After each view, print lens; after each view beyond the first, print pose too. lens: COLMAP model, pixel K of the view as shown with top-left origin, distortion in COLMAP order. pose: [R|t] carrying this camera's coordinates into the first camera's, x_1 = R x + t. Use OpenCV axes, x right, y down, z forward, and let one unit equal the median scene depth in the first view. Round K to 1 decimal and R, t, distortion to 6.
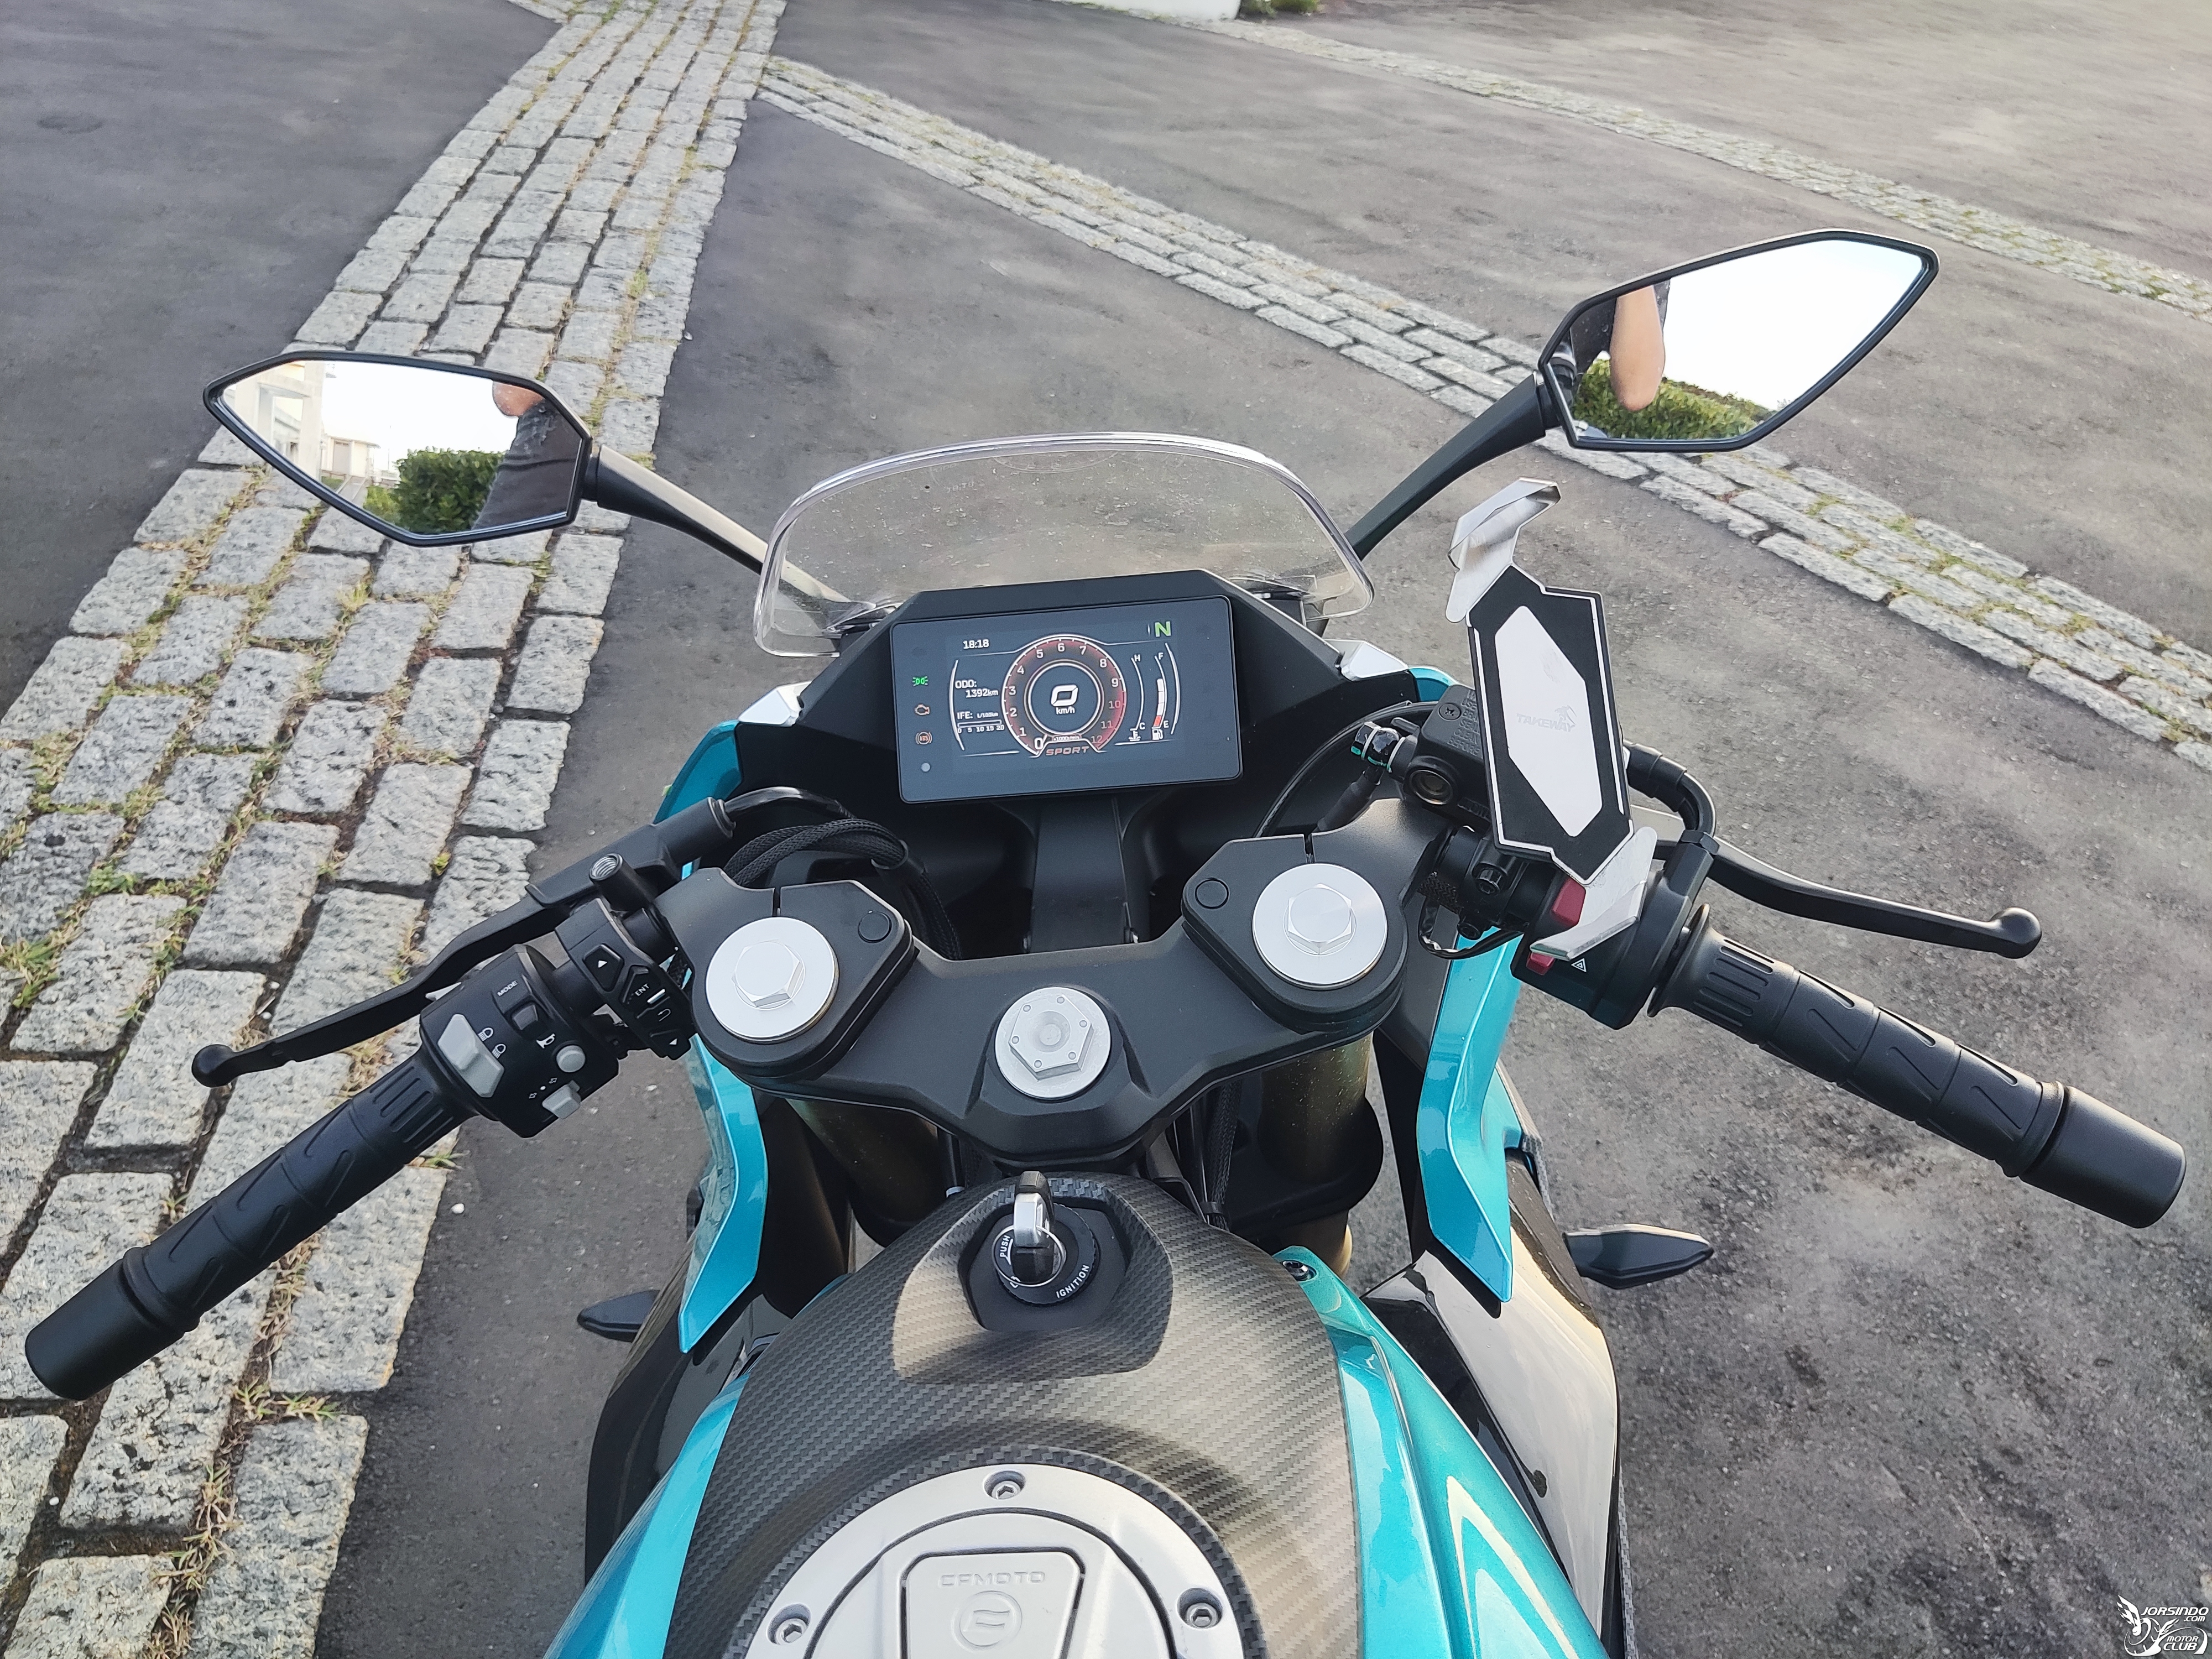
lens RADIAL K [[1700.6, 0, 1148.0], [0, 1700.6, 819.5], [0, 0, 1]] dist [0.035269, -0.087658]
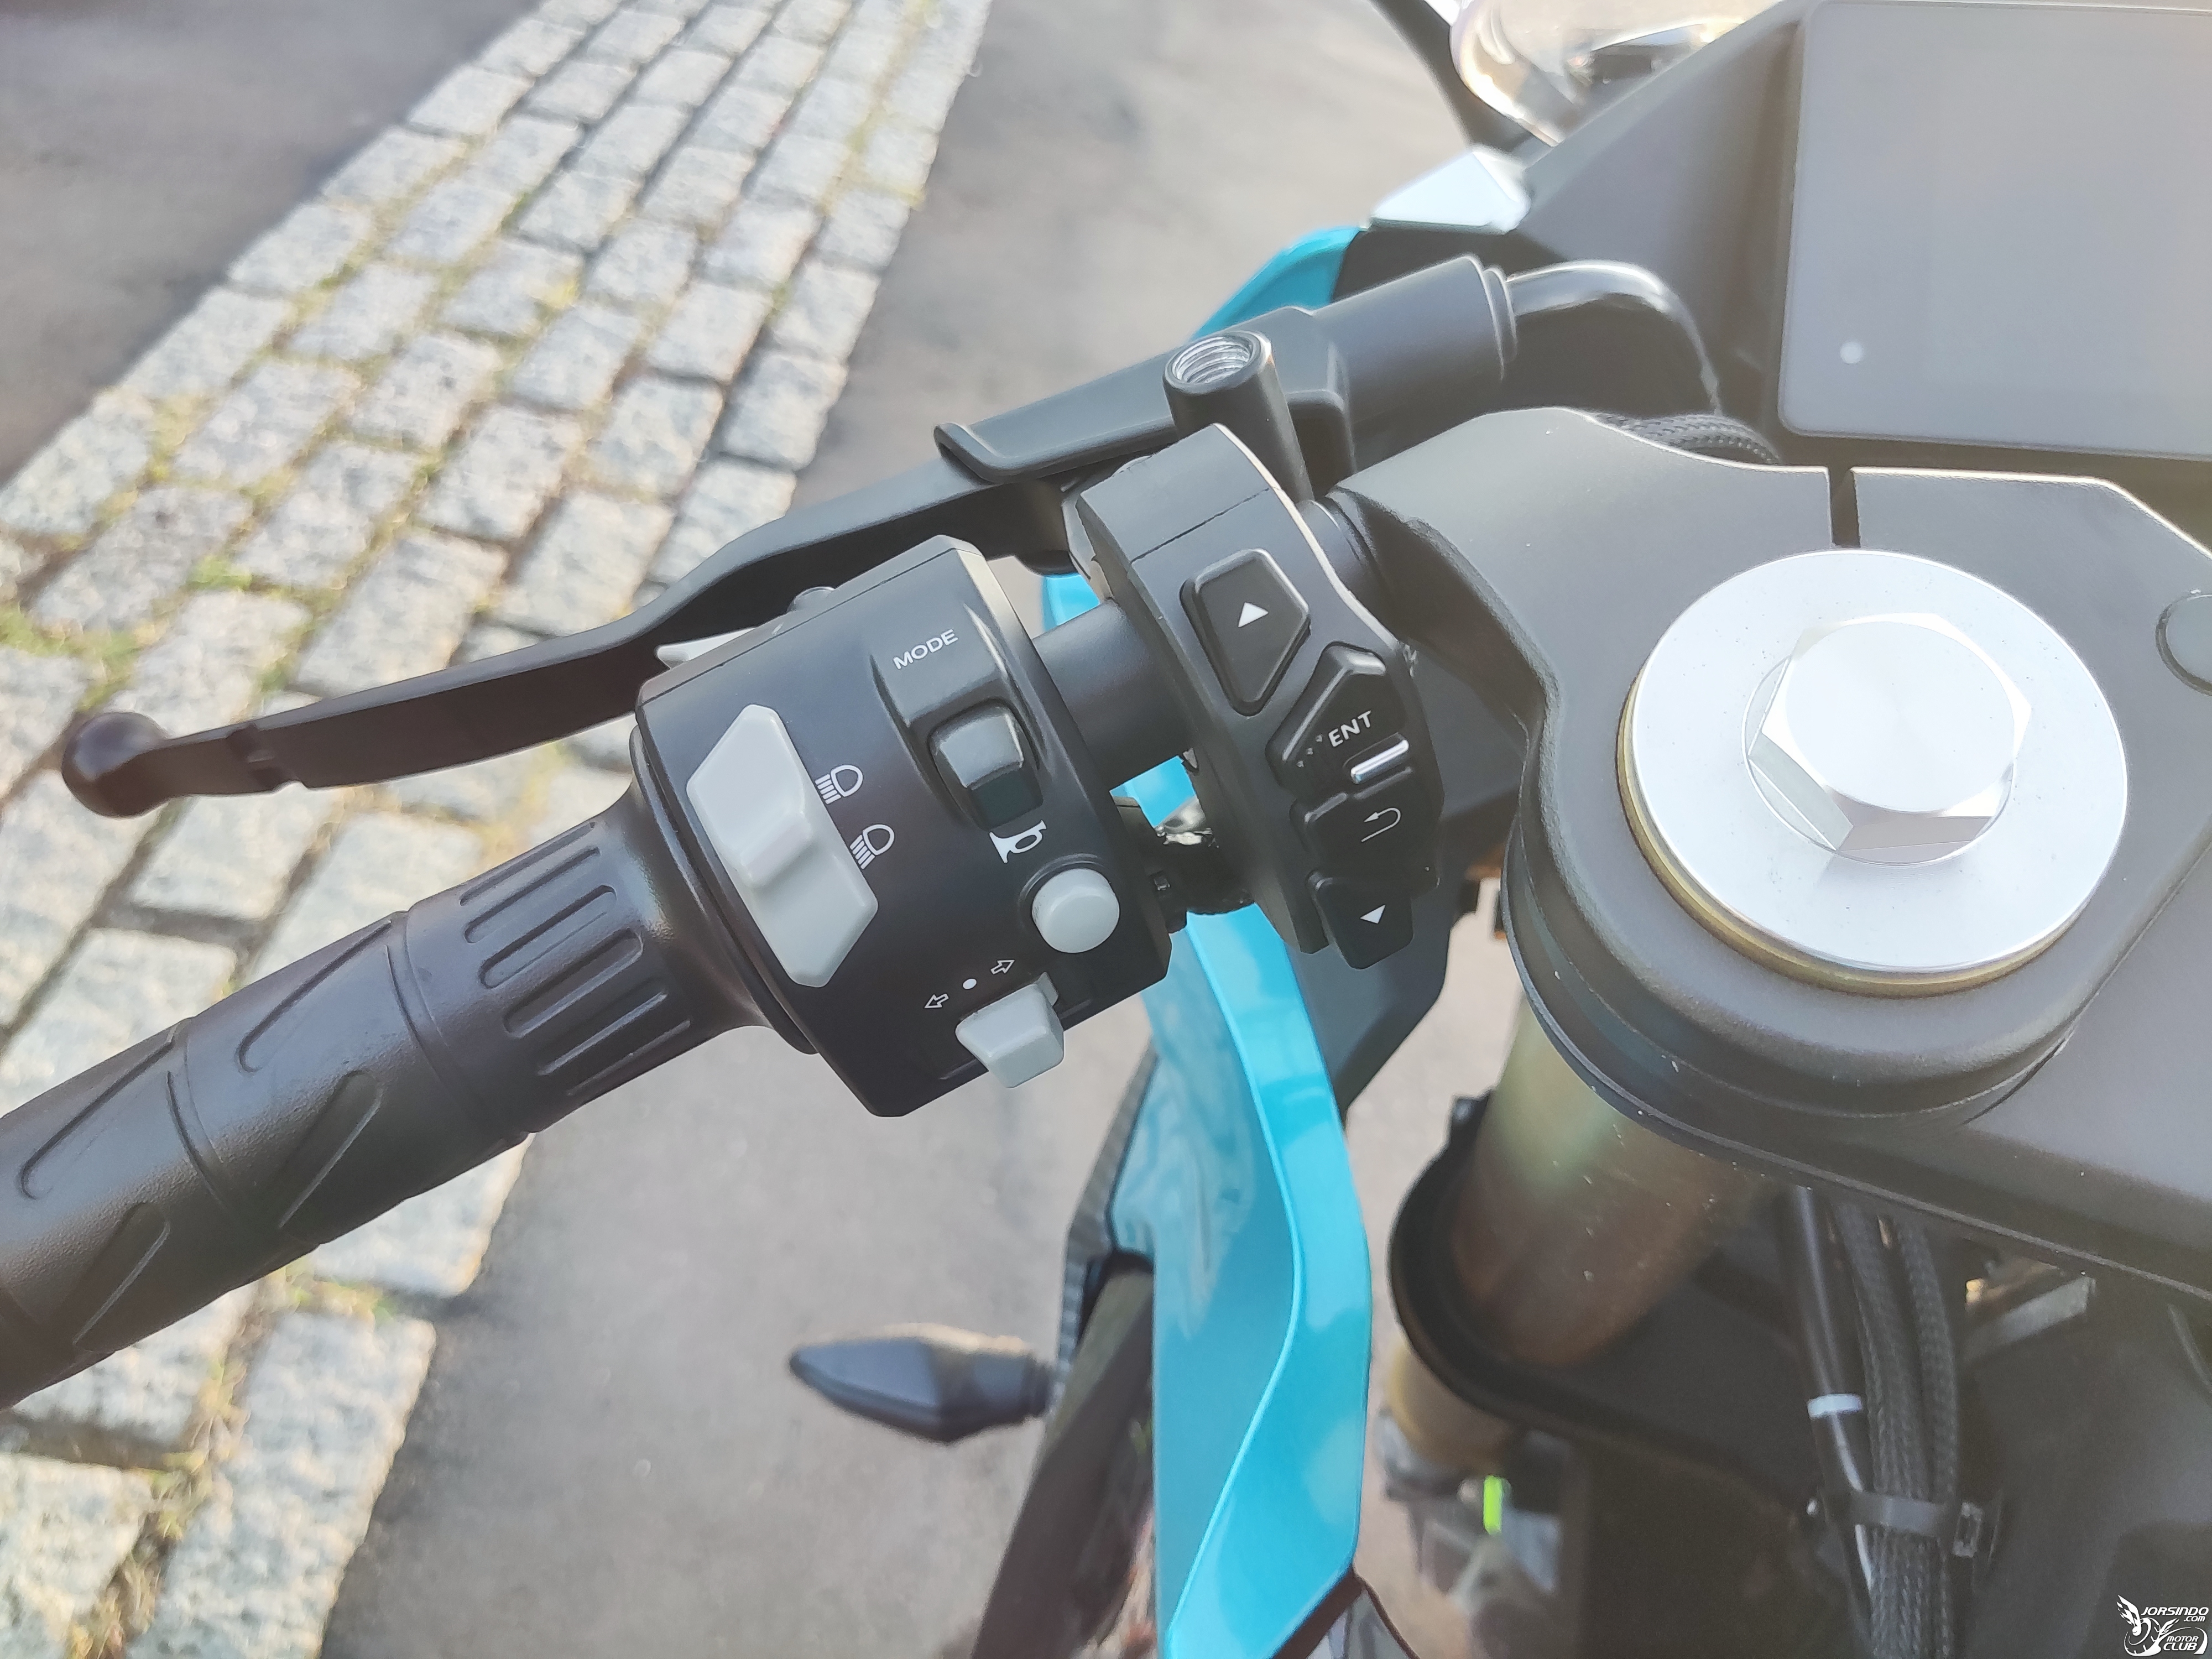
lens RADIAL K [[1769.1, 0, 1162.5], [0, 1769.1, 833.6], [0, 0, 1]] dist [0.031693, -0.121001]
pose [[0.984219, 0.159028, -0.077605, -0.092289], [-0.153915, 0.985744, 0.067962, 0.031414], [0.087307, -0.054945, 0.994665, 0.208557]]
